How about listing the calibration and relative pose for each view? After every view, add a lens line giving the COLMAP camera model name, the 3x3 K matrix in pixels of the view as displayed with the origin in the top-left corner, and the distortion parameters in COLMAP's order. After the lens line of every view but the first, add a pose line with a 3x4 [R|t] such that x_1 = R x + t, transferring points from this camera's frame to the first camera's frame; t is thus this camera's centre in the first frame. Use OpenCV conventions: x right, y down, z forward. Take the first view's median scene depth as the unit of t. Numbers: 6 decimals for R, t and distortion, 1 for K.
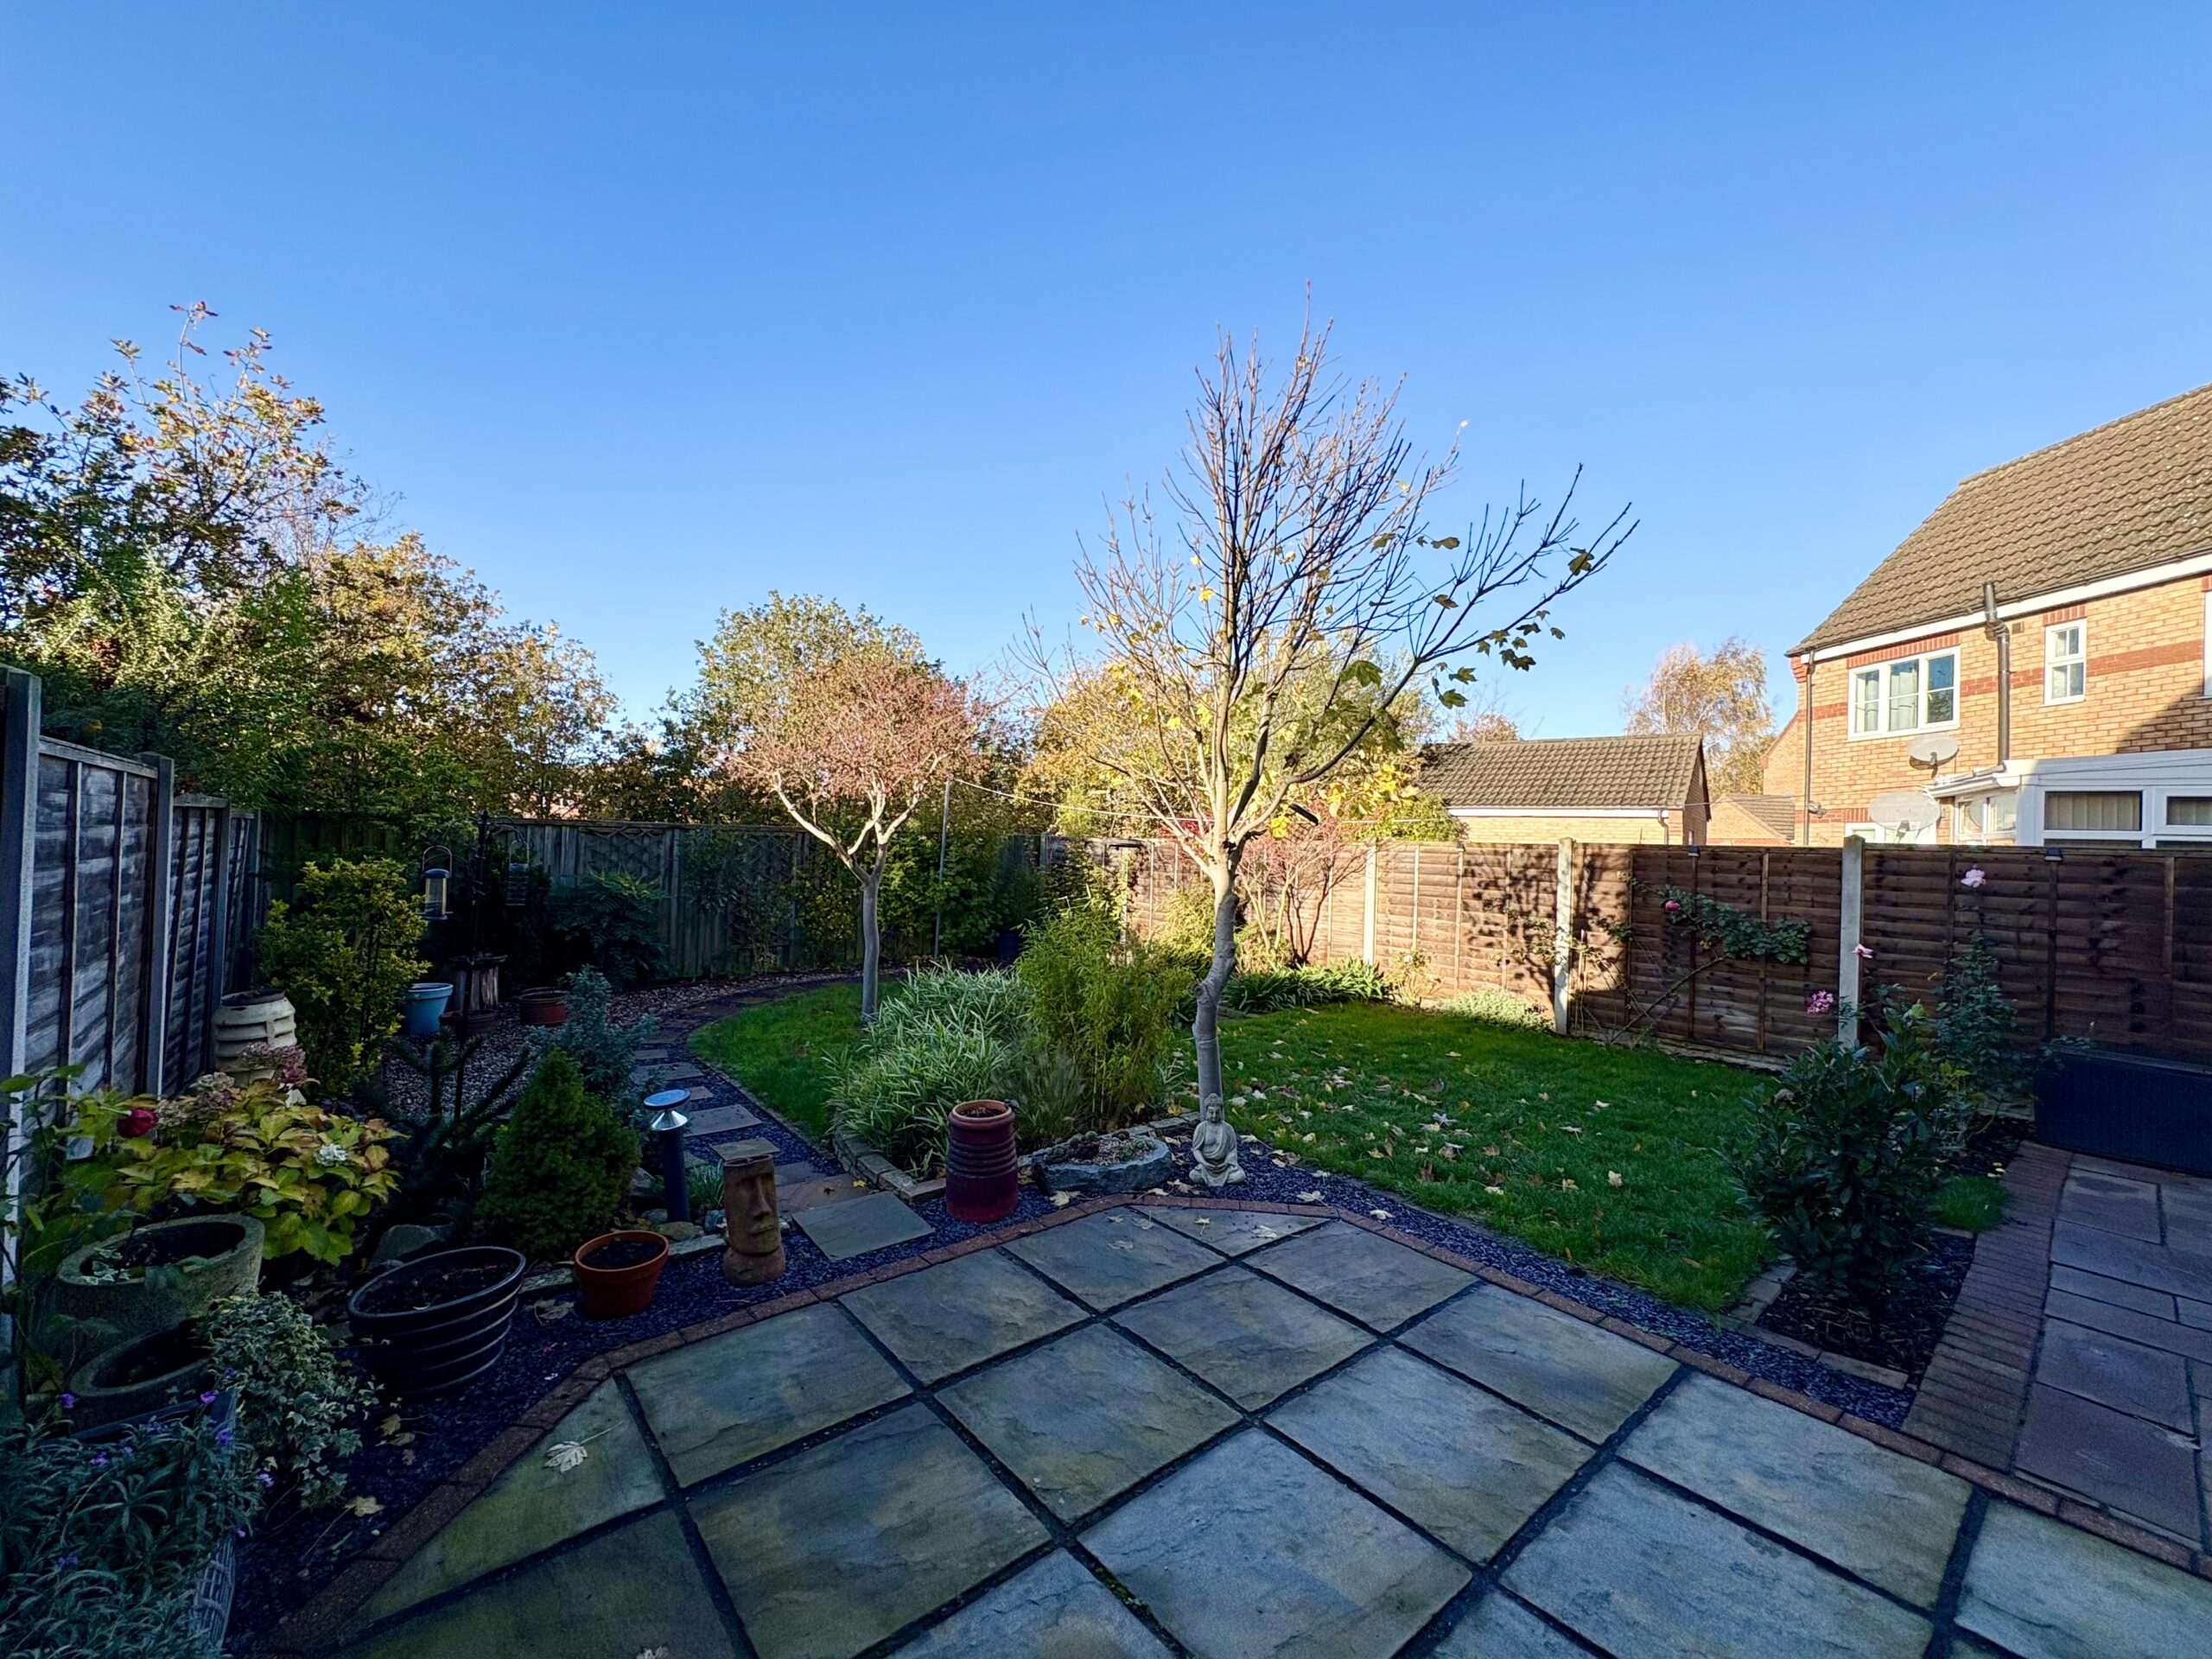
lens RADIAL K [[881.9, 0, 1108.4], [0, 881.9, 828.7], [0, 0, 1]] dist [0.001538, -0.000063]
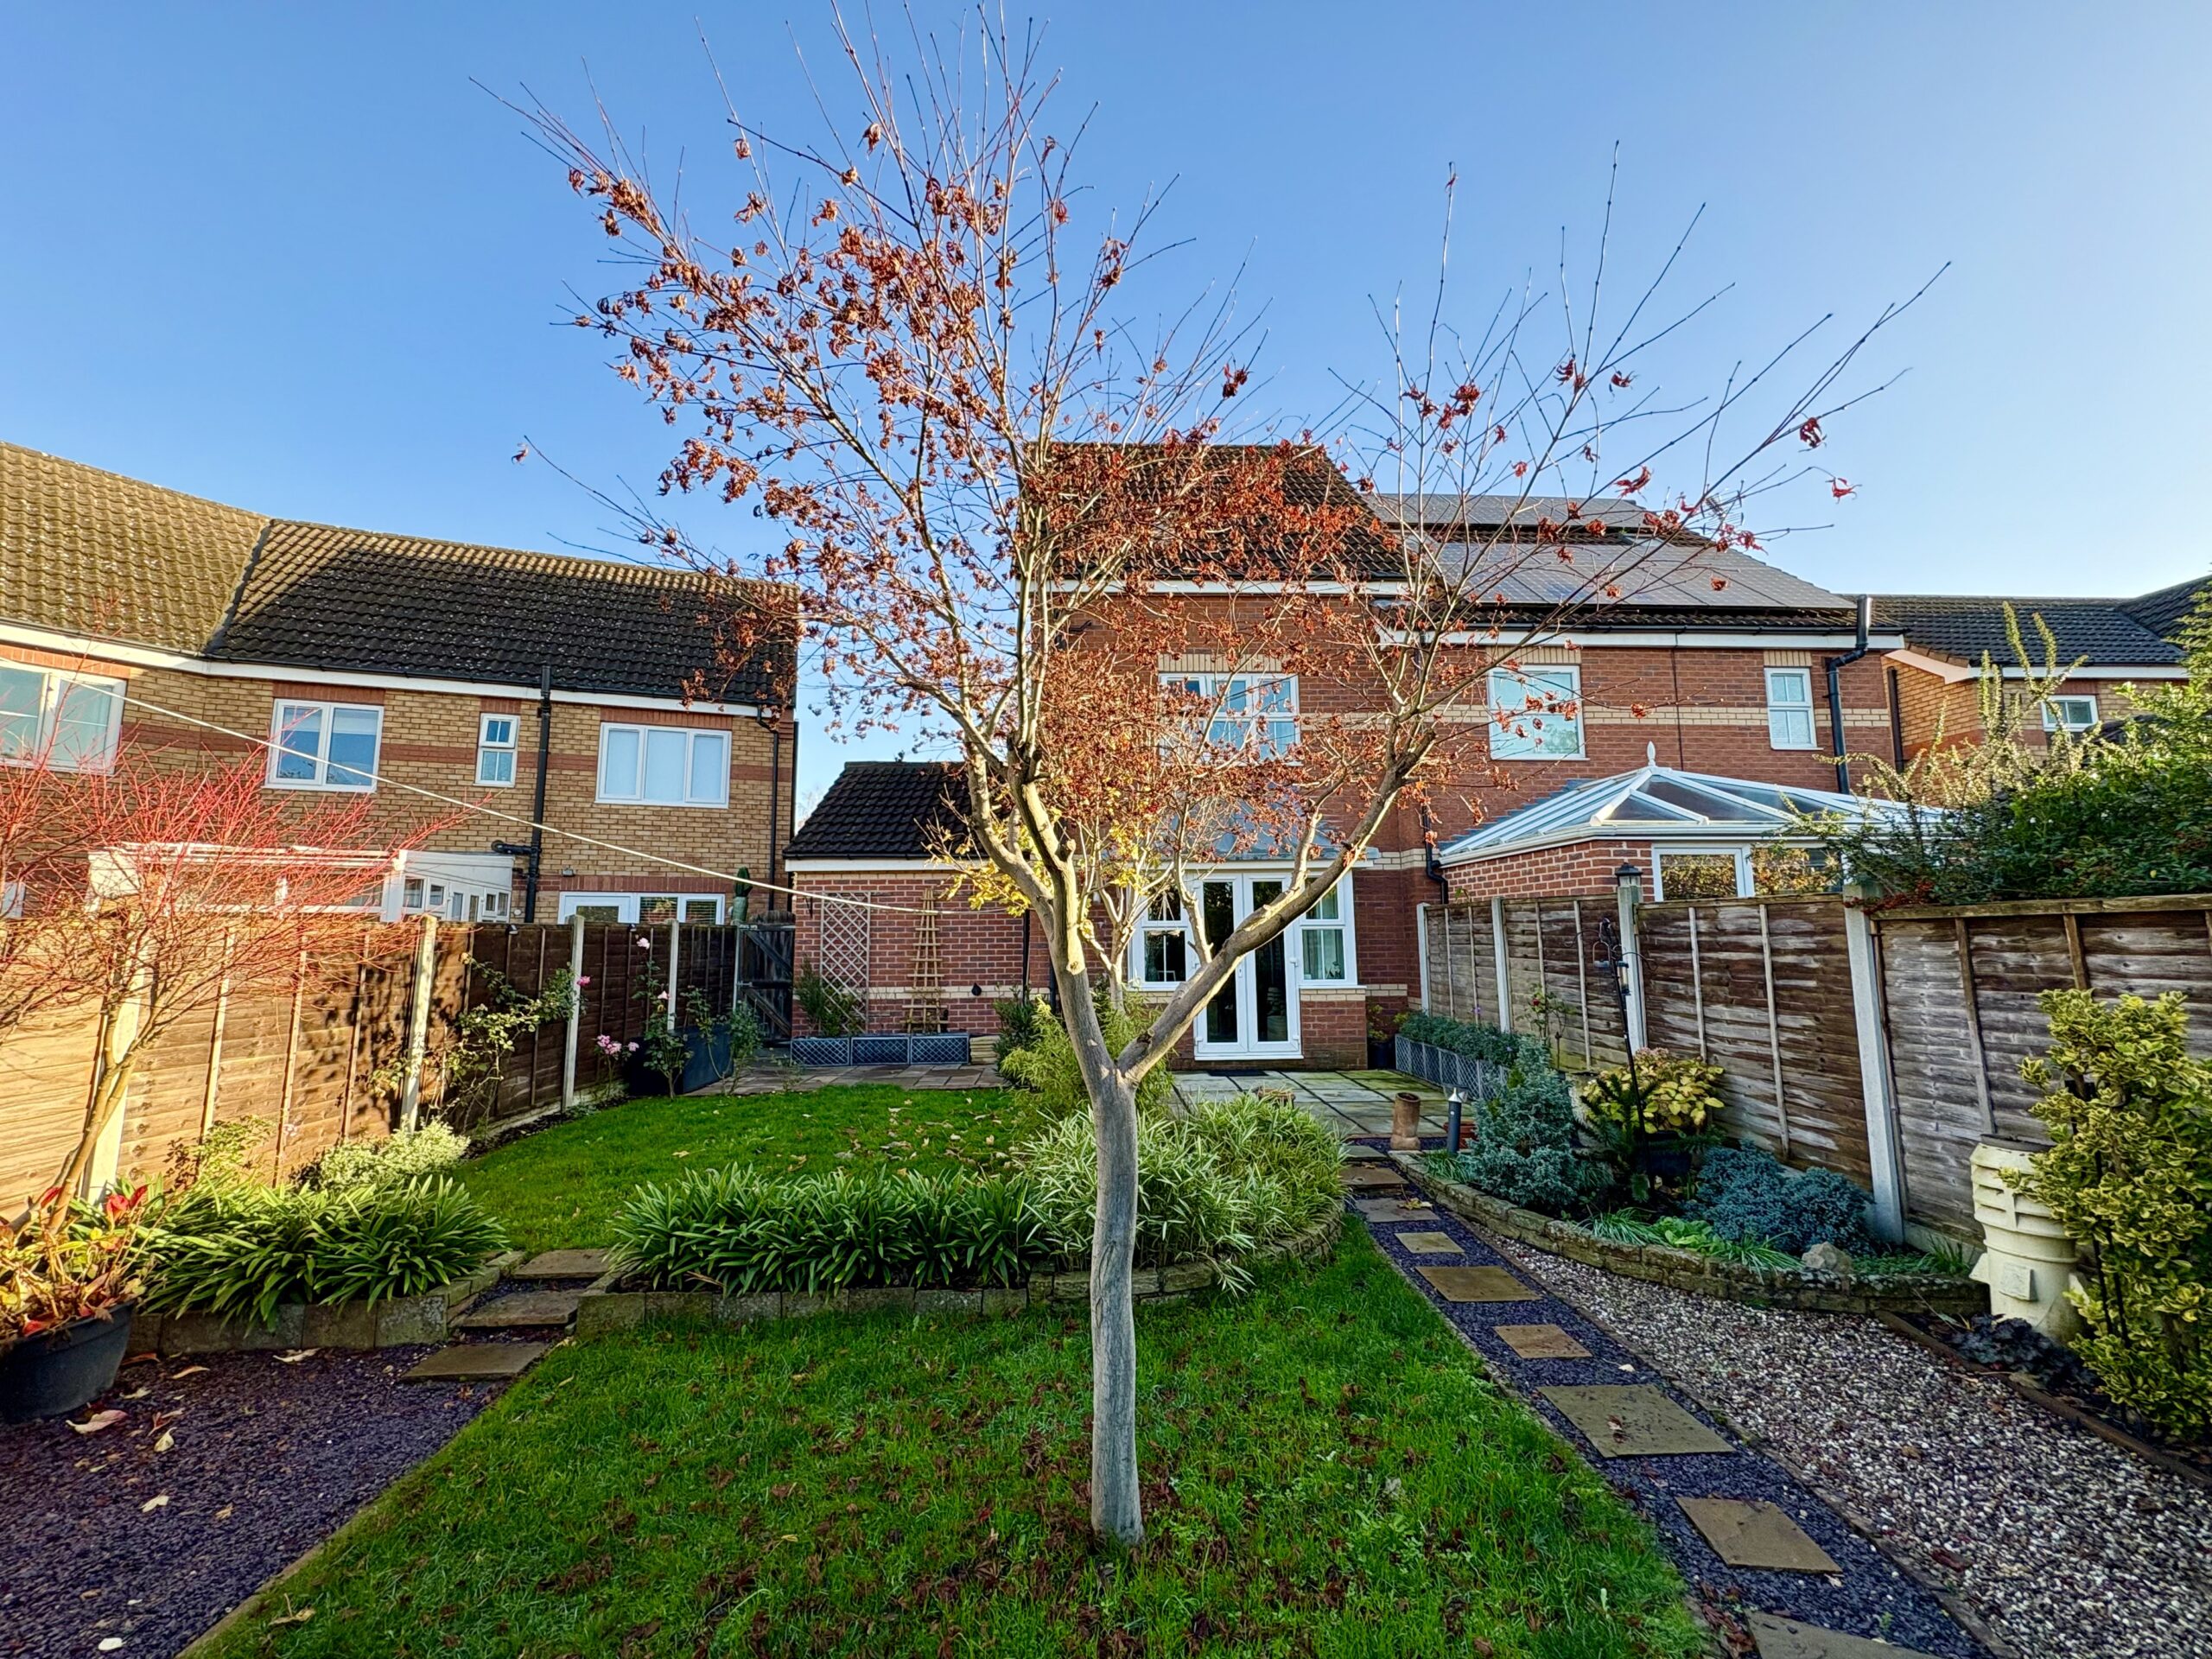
lens RADIAL K [[881.9, 0, 1099.8], [0, 881.9, 825.0], [0, 0, 1]] dist [0.001538, -0.000063]
pose [[-0.784329, 0.052826, 0.618092, -0.491432], [-0.026300, 0.992640, -0.118210, 0.008361], [-0.619787, -0.108971, -0.777167, 1.317777]]
